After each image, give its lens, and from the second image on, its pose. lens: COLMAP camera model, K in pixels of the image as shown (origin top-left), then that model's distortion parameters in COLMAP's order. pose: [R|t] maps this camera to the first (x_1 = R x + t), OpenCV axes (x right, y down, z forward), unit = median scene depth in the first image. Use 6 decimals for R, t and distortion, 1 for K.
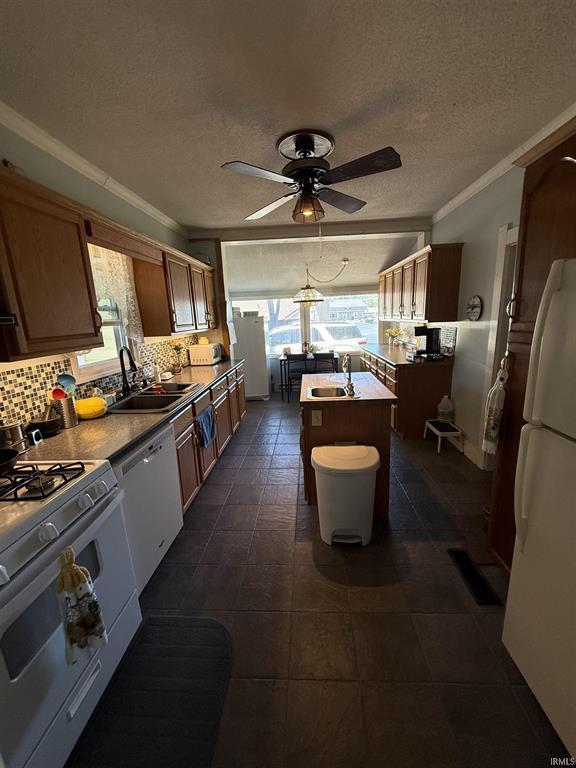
lens RADIAL K [[306.7, 0, 288.8], [0, 306.7, 384.8], [0, 0, 1]] dist [-0.004256, -0.000408]
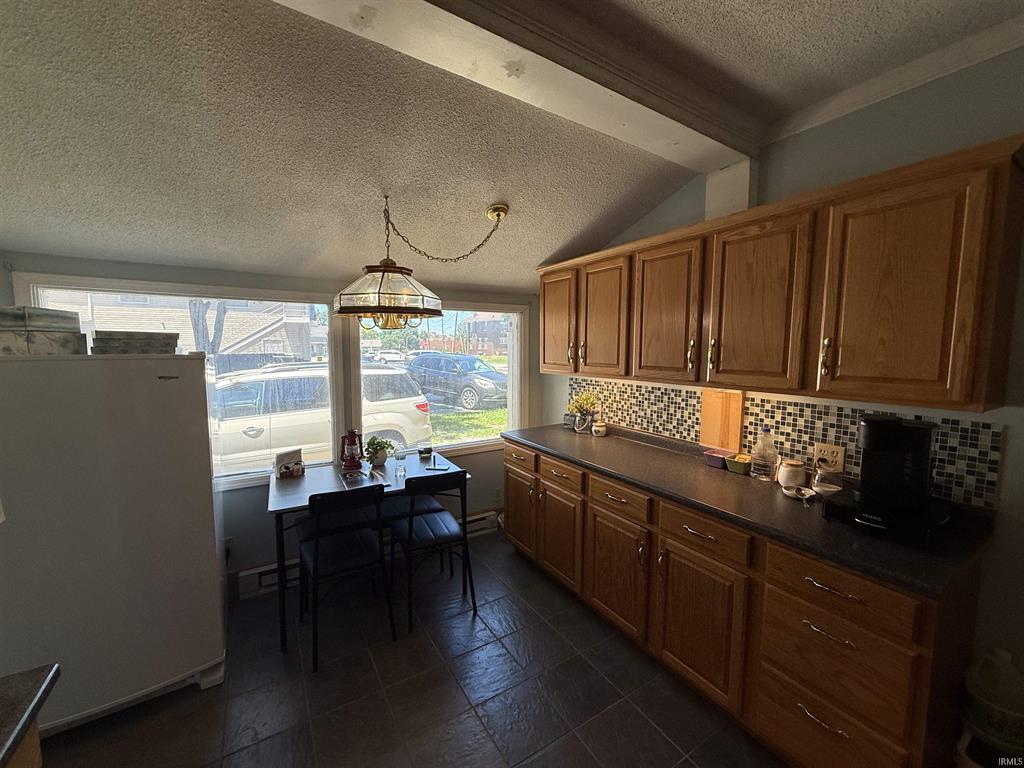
lens RADIAL K [[408.9, 0, 513.4], [0, 408.9, 381.1], [0, 0, 1]] dist [-0.004256, -0.000408]
pose [[0.813751, -0.004680, 0.581195, -0.072109], [0.081932, 0.990906, -0.106737, -0.147614], [-0.575410, 0.134476, 0.806734, 0.597838]]
